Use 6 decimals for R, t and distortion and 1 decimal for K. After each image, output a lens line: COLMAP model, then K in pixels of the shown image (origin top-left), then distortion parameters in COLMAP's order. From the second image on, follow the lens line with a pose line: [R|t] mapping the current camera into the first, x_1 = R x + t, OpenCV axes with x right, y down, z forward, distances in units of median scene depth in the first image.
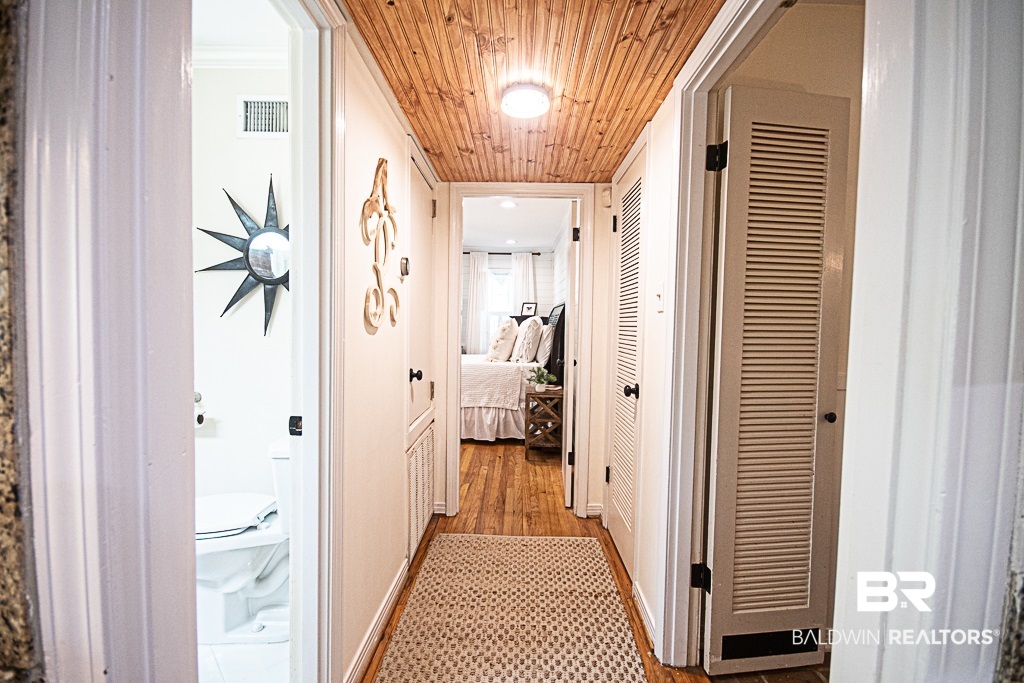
lens RADIAL K [[445.9, 0, 517.5], [0, 445.9, 343.3], [0, 0, 1]] dist [-0.000298, -0.007260]
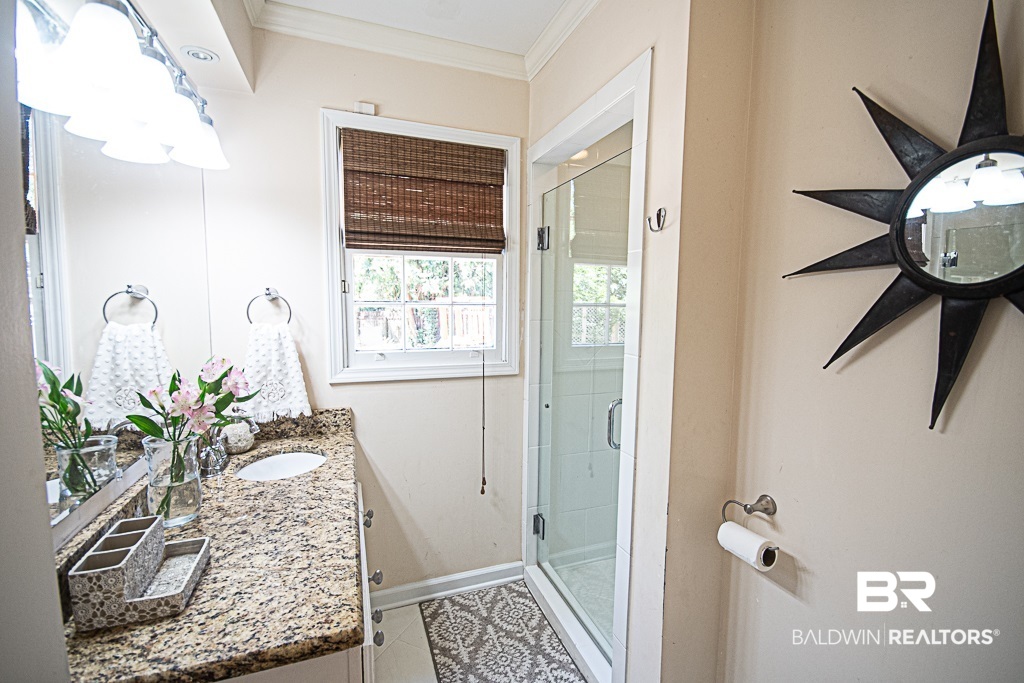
lens RADIAL K [[445.9, 0, 517.5], [0, 445.9, 343.3], [0, 0, 1]] dist [-0.000298, -0.007260]
pose [[0.301030, 0.082927, -0.950002, -0.316281], [-0.043668, 0.996365, 0.073137, -0.107407], [0.952614, 0.019468, 0.303557, 0.543228]]
